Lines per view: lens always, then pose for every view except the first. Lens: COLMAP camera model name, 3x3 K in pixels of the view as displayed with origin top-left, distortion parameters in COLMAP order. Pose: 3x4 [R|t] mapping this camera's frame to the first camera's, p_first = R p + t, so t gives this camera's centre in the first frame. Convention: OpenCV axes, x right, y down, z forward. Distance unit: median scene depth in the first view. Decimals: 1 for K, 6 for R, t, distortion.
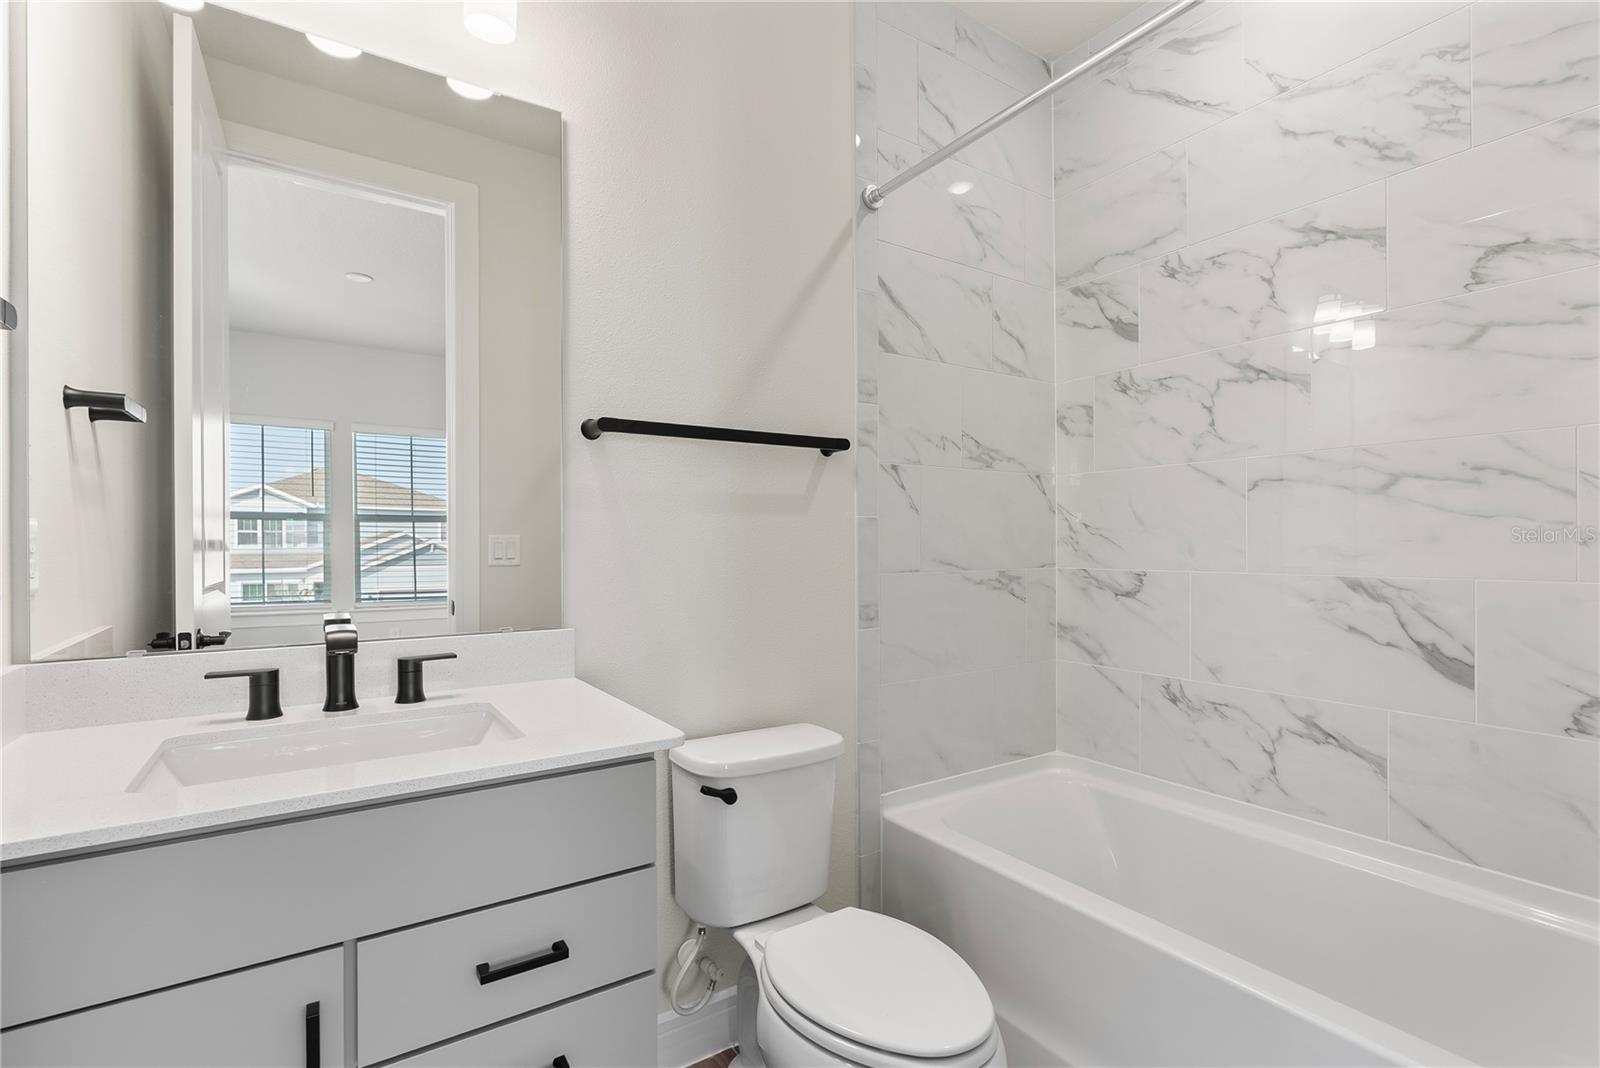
lens RADIAL K [[734.6, 0, 806.8], [0, 734.6, 541.0], [0, 0, 1]] dist [-0.002333, 0.000215]
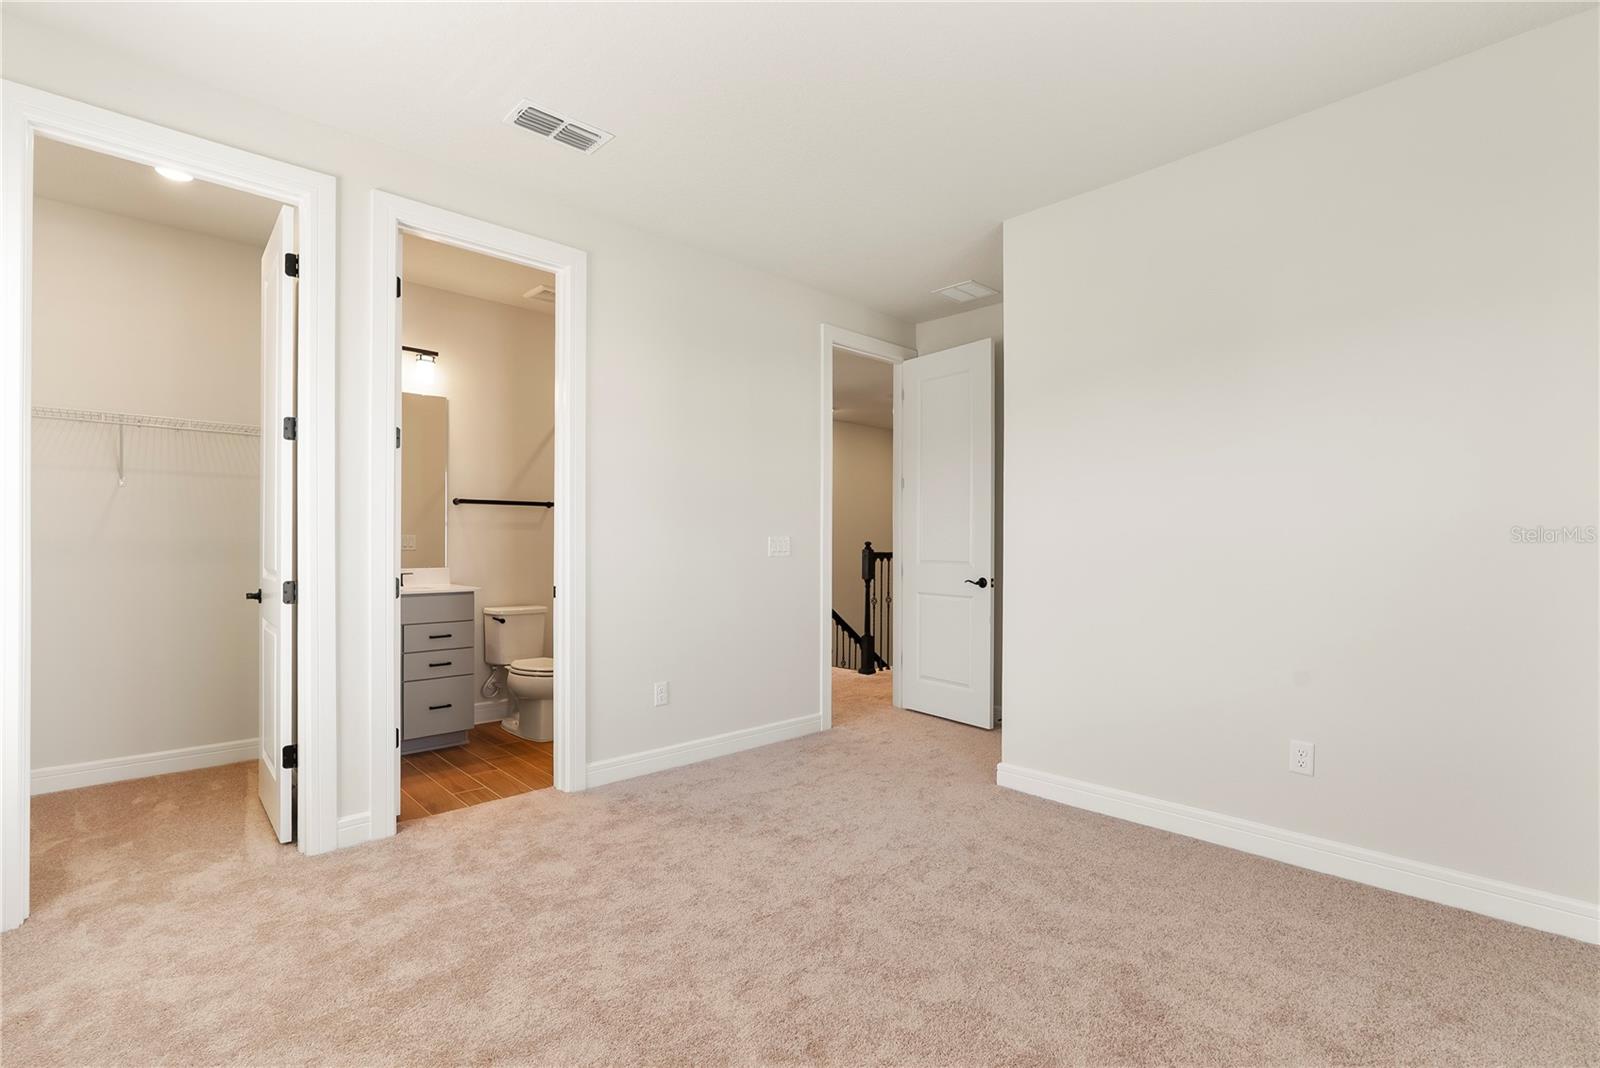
lens RADIAL K [[734.6, 0, 796.9], [0, 734.6, 535.5], [0, 0, 1]] dist [-0.002333, 0.000215]
pose [[0.985797, 0.005914, 0.167835, 0.569203], [-0.004926, 0.999968, -0.006306, -0.003196], [-0.167867, 0.005390, 0.985795, -2.168830]]
